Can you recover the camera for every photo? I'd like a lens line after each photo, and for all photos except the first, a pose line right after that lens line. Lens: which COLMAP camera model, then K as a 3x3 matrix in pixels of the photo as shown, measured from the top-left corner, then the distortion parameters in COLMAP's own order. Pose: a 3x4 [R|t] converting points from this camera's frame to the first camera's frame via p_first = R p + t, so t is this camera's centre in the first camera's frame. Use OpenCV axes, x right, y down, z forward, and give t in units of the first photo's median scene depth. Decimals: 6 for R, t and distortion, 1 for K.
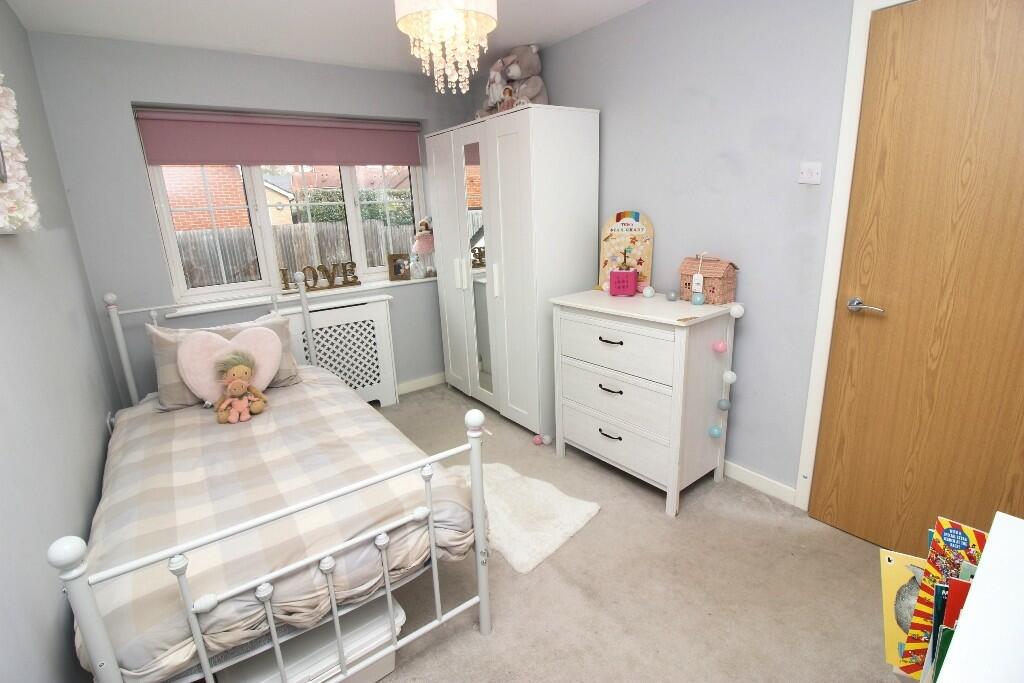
lens RADIAL K [[476.3, 0, 506.9], [0, 476.3, 337.7], [0, 0, 1]] dist [-0.019476, -0.003496]
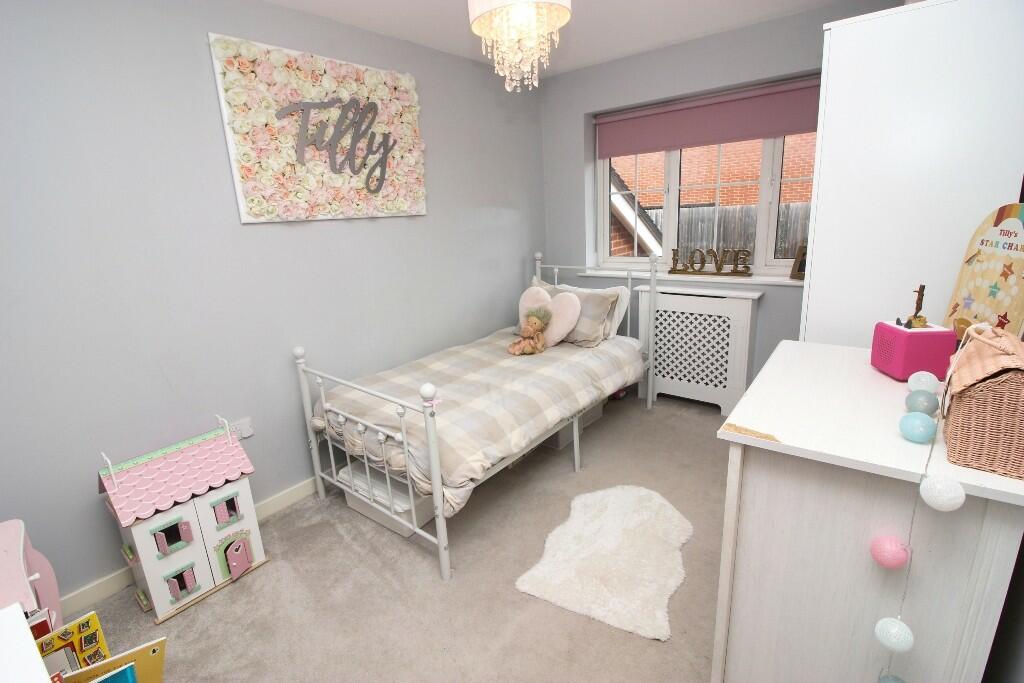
lens RADIAL K [[476.3, 0, 507.1], [0, 476.3, 340.9], [0, 0, 1]] dist [-0.019476, -0.003496]
pose [[0.244723, 0.283948, -0.927084, 0.562180], [-0.210959, 0.948845, 0.234926, -0.145308], [0.946365, 0.138085, 0.292105, 0.444207]]
